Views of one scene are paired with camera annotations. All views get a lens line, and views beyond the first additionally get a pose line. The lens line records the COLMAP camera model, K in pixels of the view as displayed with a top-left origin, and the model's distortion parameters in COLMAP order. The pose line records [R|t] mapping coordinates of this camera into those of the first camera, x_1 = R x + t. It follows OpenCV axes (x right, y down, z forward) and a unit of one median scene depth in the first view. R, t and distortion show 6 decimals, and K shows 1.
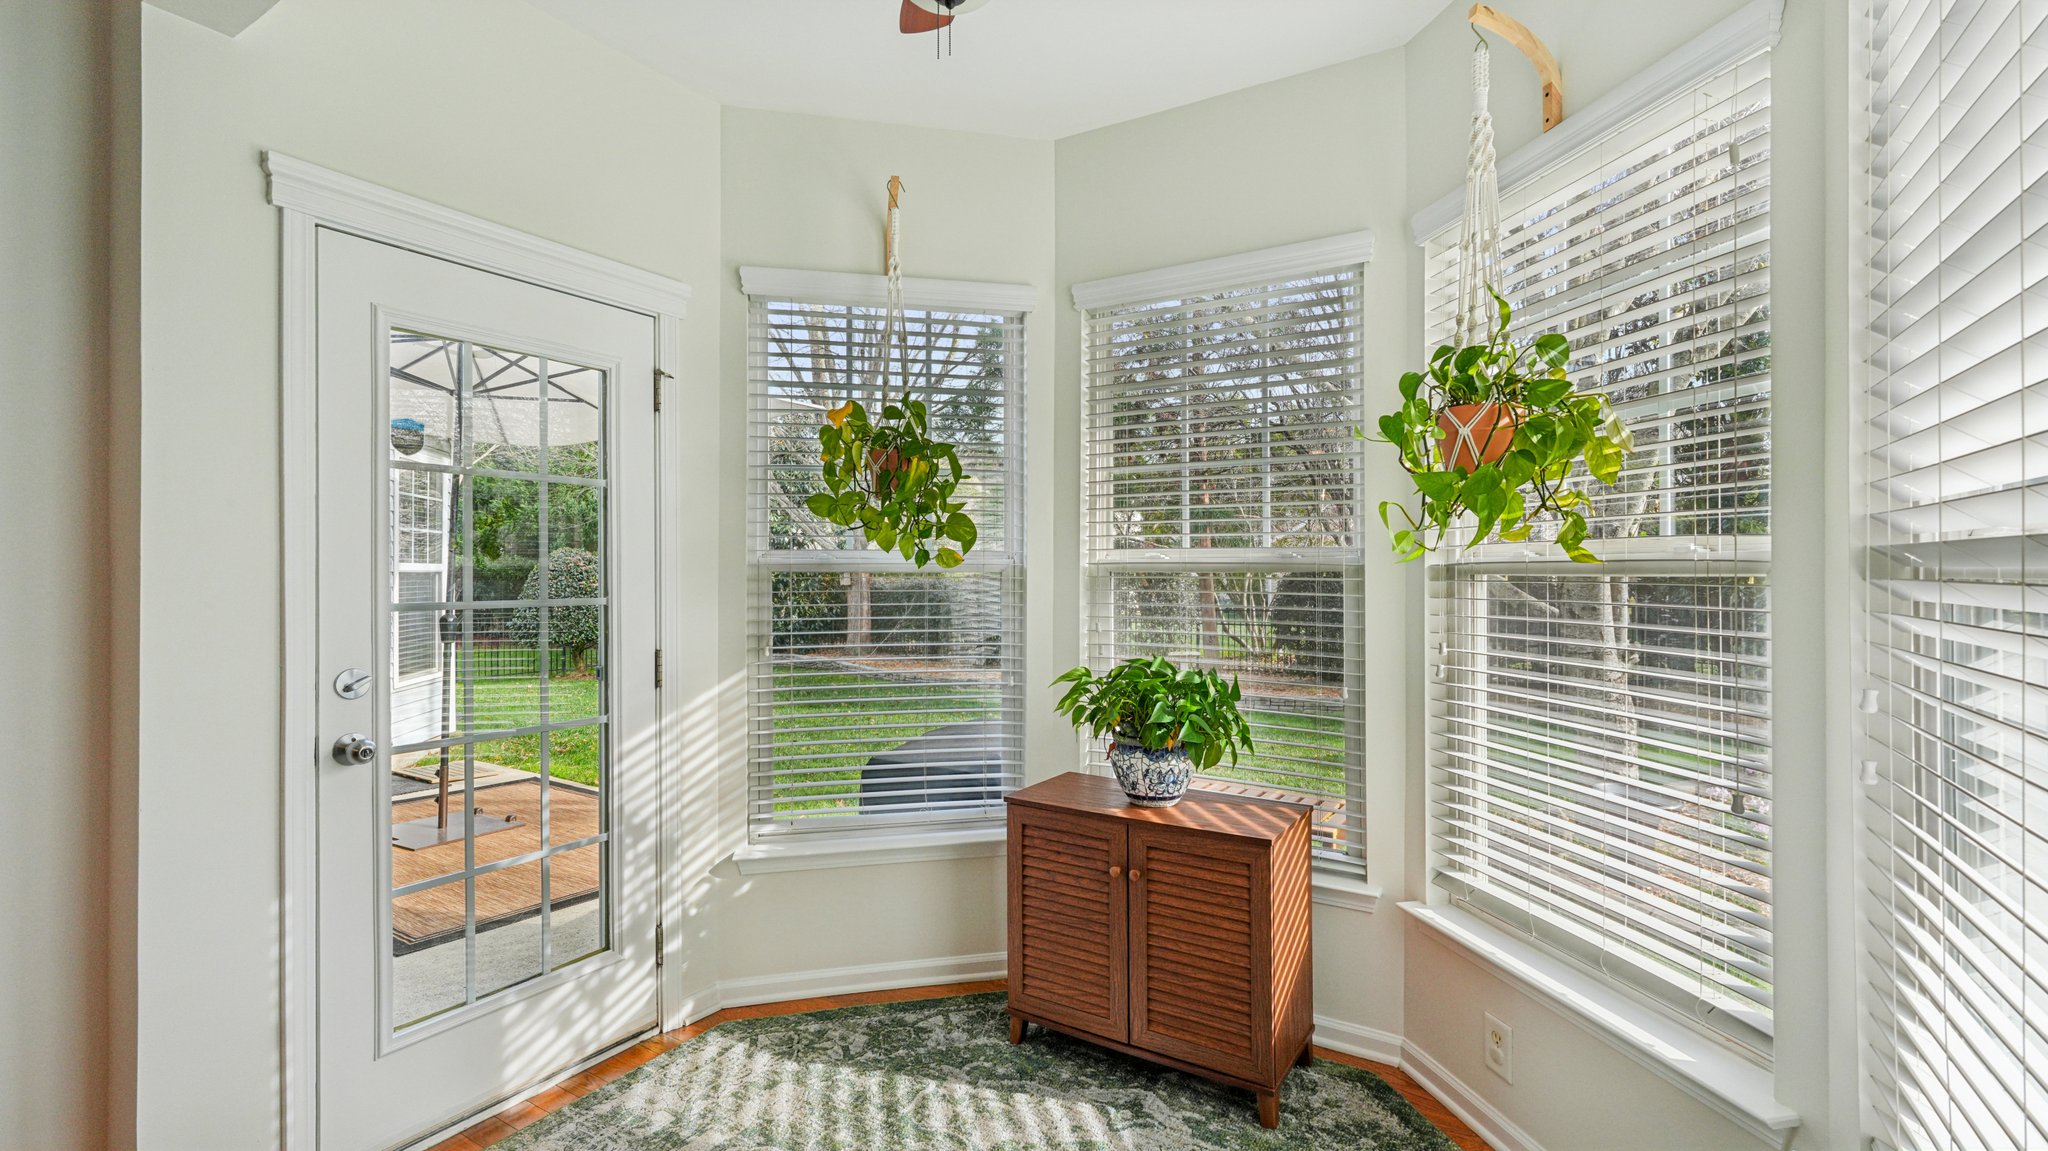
lens RADIAL K [[899.1, 0, 1013.9], [0, 899.1, 578.6], [0, 0, 1]] dist [0.000691, 0.000242]
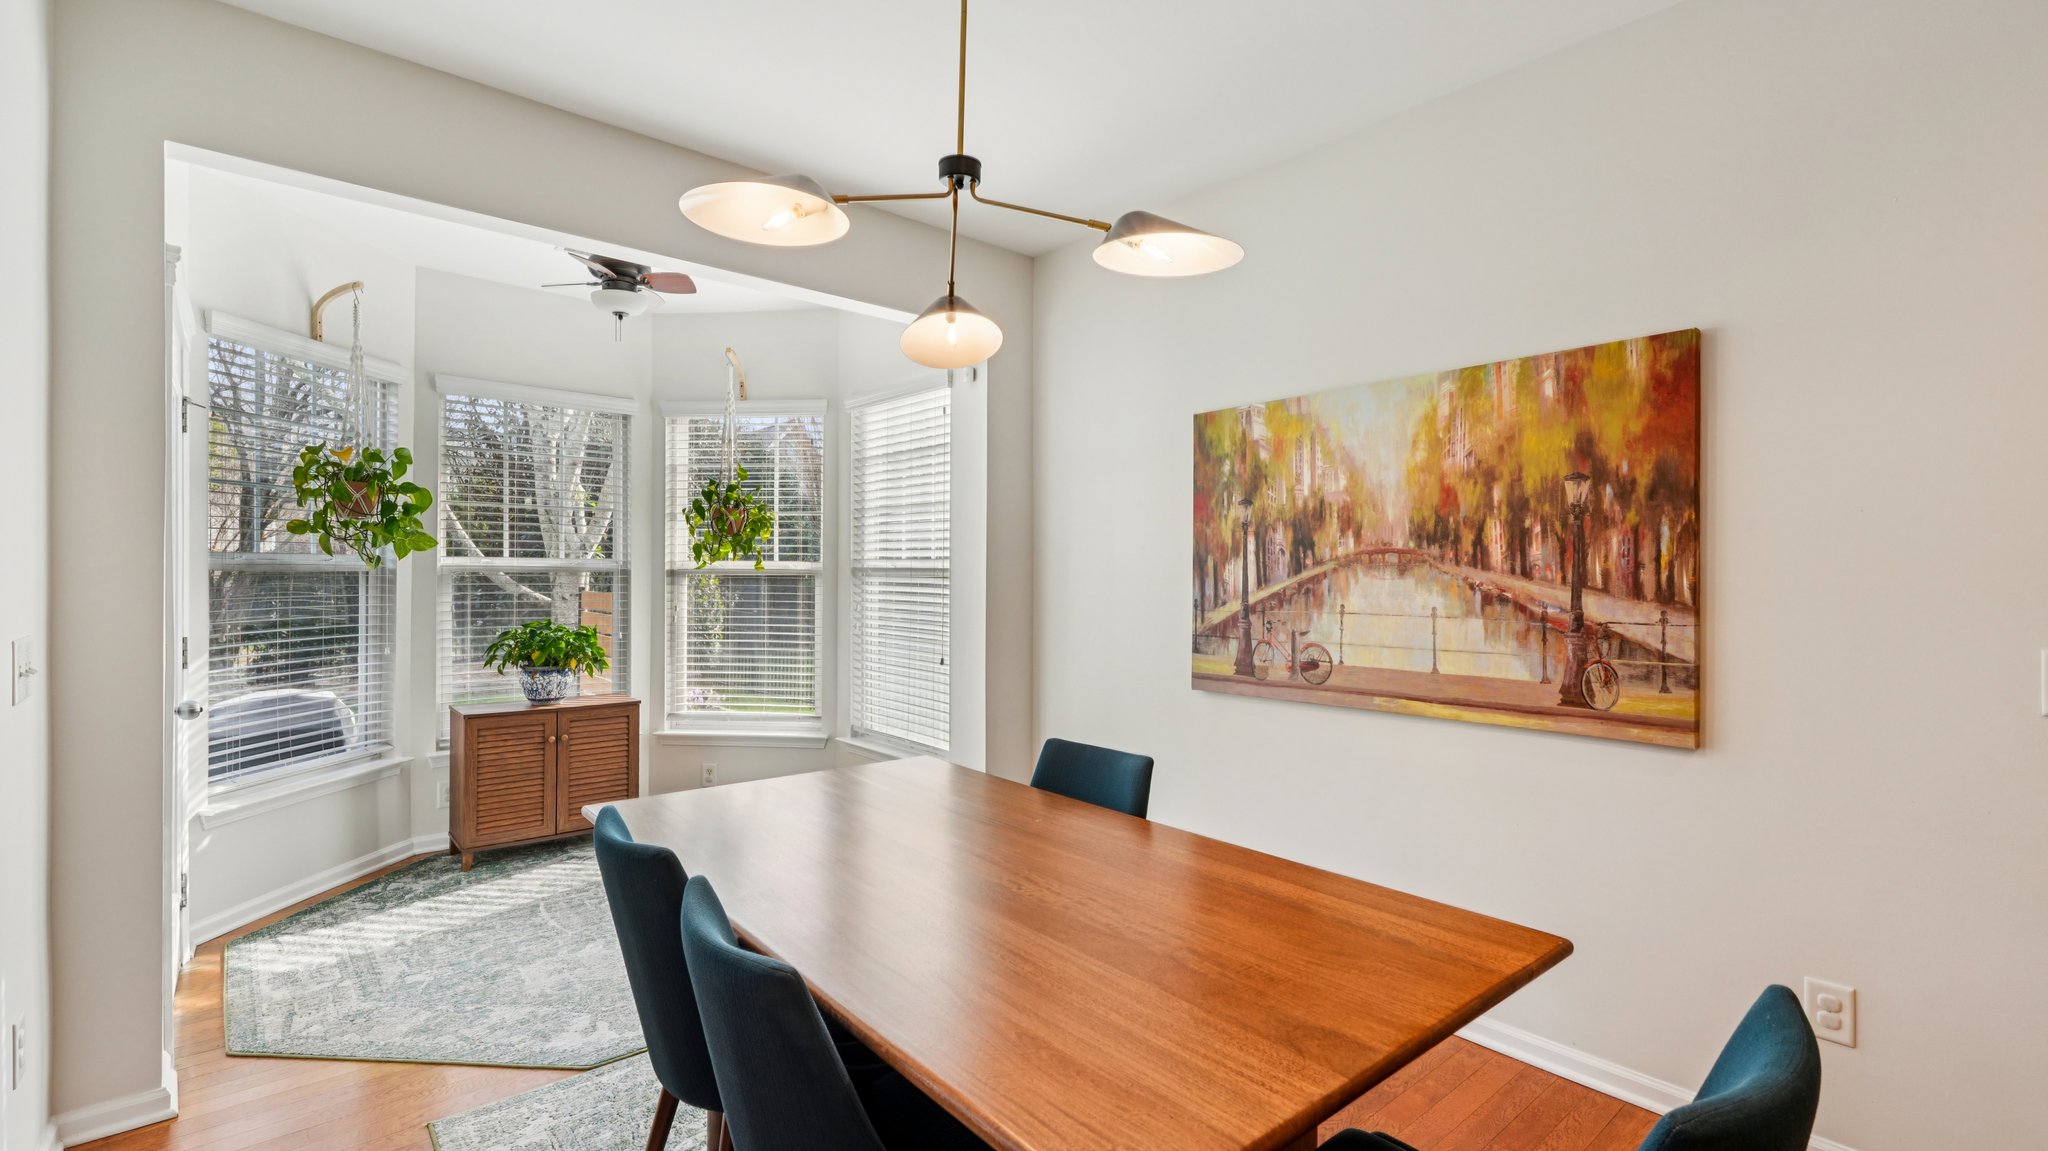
lens RADIAL K [[899.1, 0, 1013.9], [0, 899.1, 578.6], [0, 0, 1]] dist [0.000691, 0.000242]
pose [[0.302846, -0.000916, 0.953039, -1.298908], [0.001552, 0.999999, 0.000468, 0.006645], [-0.953038, 0.001338, 0.302847, -0.416996]]
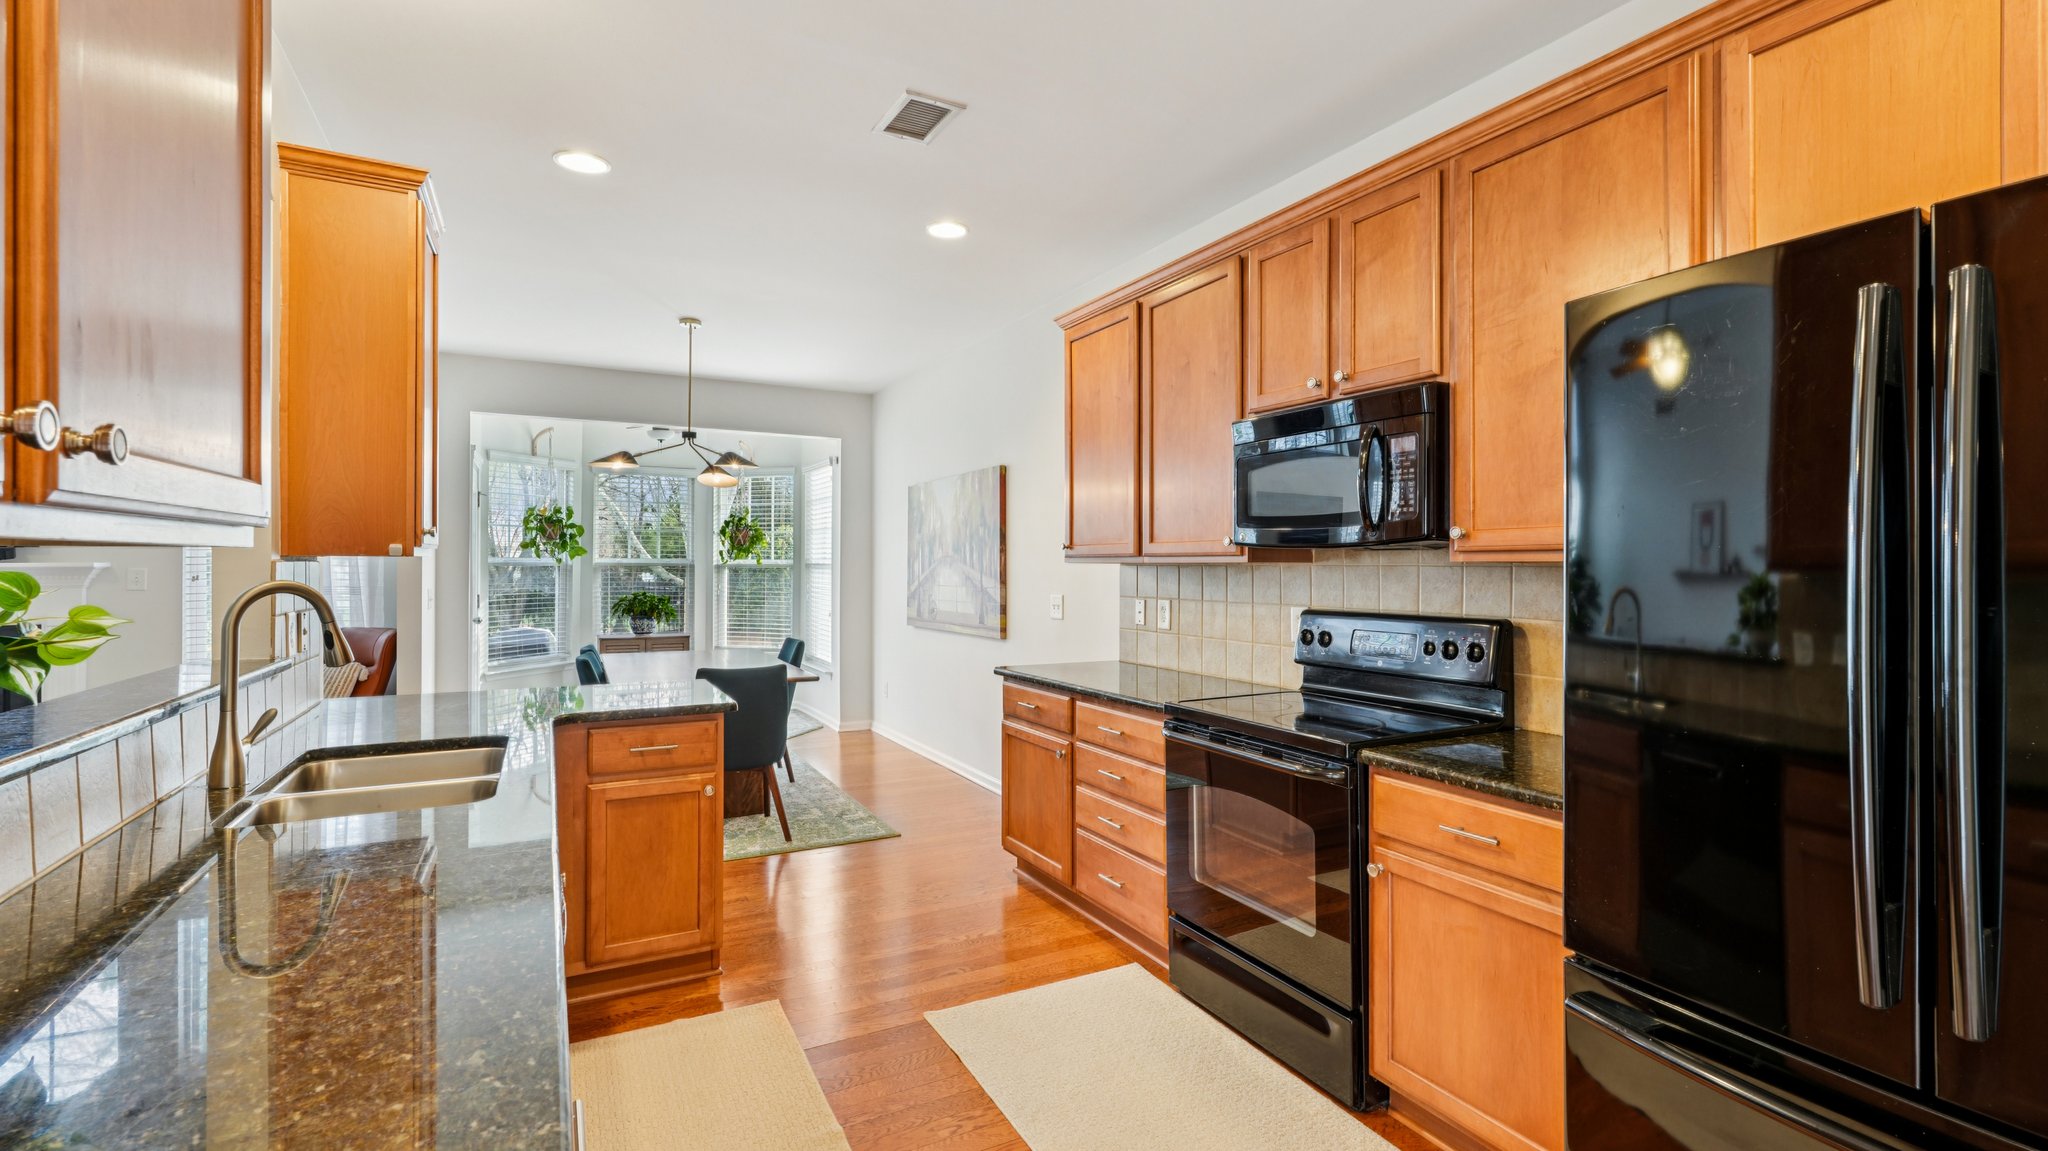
lens RADIAL K [[913.3, 0, 1028.7], [0, 913.3, 561.8], [0, 0, 1]] dist [0.000650, 0.000127]
pose [[0.501328, 0.006290, 0.865235, -2.153092], [0.002233, 0.999961, -0.008563, 0.009334], [-0.865255, 0.006226, 0.501294, -2.021431]]
